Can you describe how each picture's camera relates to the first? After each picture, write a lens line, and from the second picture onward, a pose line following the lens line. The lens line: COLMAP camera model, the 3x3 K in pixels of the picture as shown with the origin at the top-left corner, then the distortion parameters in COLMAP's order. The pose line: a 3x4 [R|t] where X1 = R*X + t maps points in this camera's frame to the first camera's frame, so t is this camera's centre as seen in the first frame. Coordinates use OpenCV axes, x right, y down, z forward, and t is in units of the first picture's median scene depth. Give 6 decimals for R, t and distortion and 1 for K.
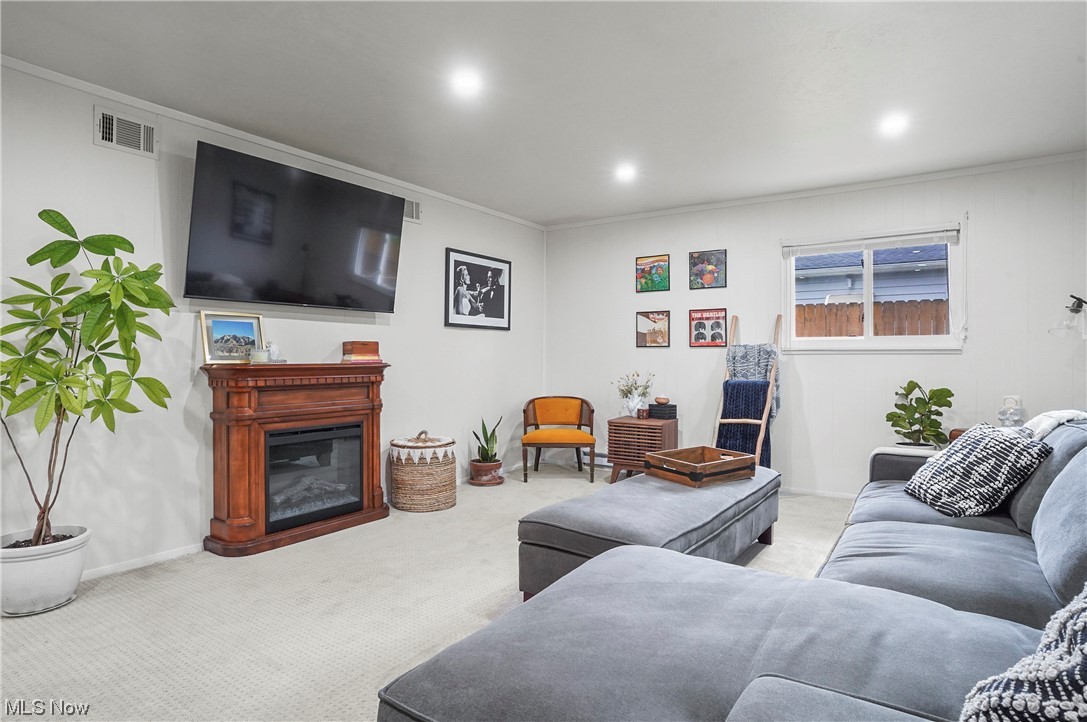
lens RADIAL K [[587.2, 0, 540.9], [0, 587.2, 354.3], [0, 0, 1]] dist [-0.064784, 0.029406]
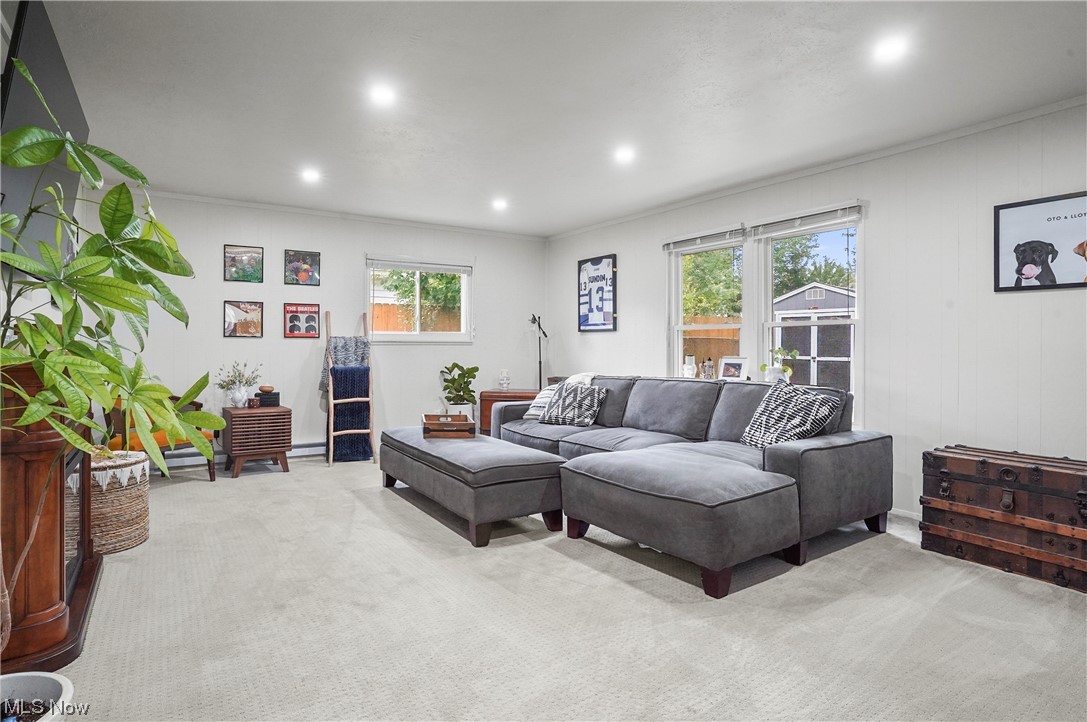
lens RADIAL K [[587.2, 0, 527.8], [0, 587.2, 344.2], [0, 0, 1]] dist [-0.064784, 0.029406]
pose [[0.384660, 0.003018, 0.923054, -0.568912], [-0.004234, 0.999990, -0.001506, -0.000669], [-0.923049, -0.003329, 0.384668, 0.181259]]
